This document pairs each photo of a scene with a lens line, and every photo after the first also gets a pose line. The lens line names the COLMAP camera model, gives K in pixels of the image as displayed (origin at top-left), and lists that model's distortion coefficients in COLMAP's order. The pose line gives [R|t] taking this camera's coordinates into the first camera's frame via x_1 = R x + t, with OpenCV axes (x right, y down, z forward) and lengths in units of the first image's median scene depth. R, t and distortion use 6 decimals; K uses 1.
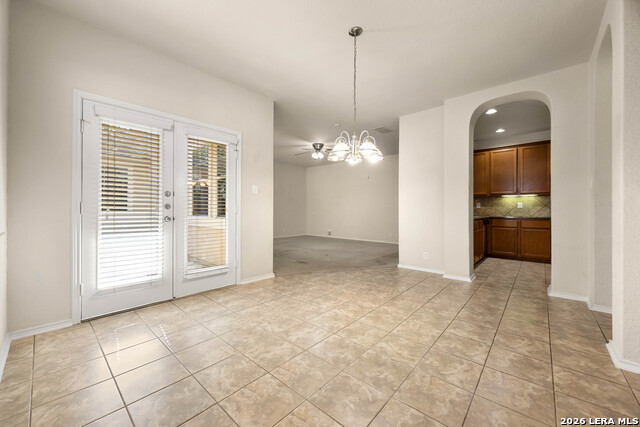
lens RADIAL K [[247.2, 0, 318.9], [0, 247.2, 209.4], [0, 0, 1]] dist [-0.004692, 0.000319]
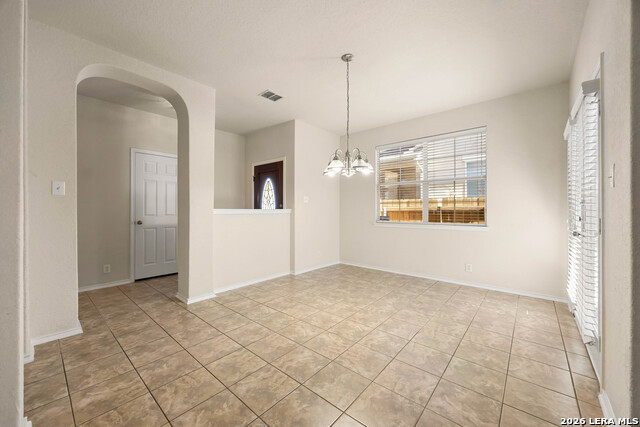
lens RADIAL K [[247.2, 0, 319.6], [0, 247.2, 210.9], [0, 0, 1]] dist [-0.004692, 0.000319]
pose [[-0.999799, -0.003629, -0.019696, 0.286473], [-0.003650, 0.999993, 0.001009, -0.038889], [0.019692, 0.001080, -0.999806, 2.067639]]
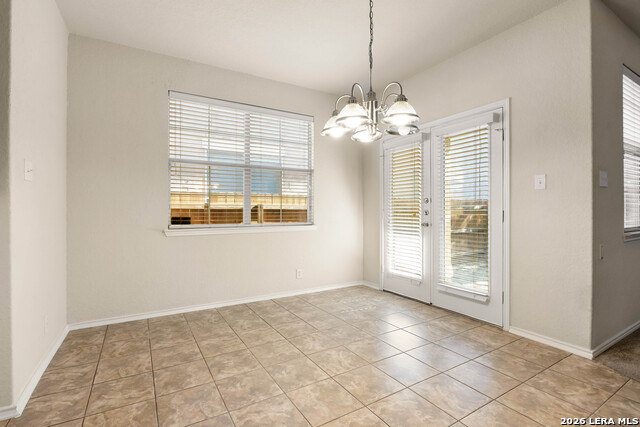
lens RADIAL K [[294.2, 0, 306.3], [0, 294.2, 212.1], [0, 0, 1]] dist [-0.012057, 0.000019]
pose [[-0.312411, -0.002375, -0.949944, 0.842492], [0.003007, 0.999989, -0.003489, -0.014117], [0.949942, -0.003946, -0.312400, 1.060006]]
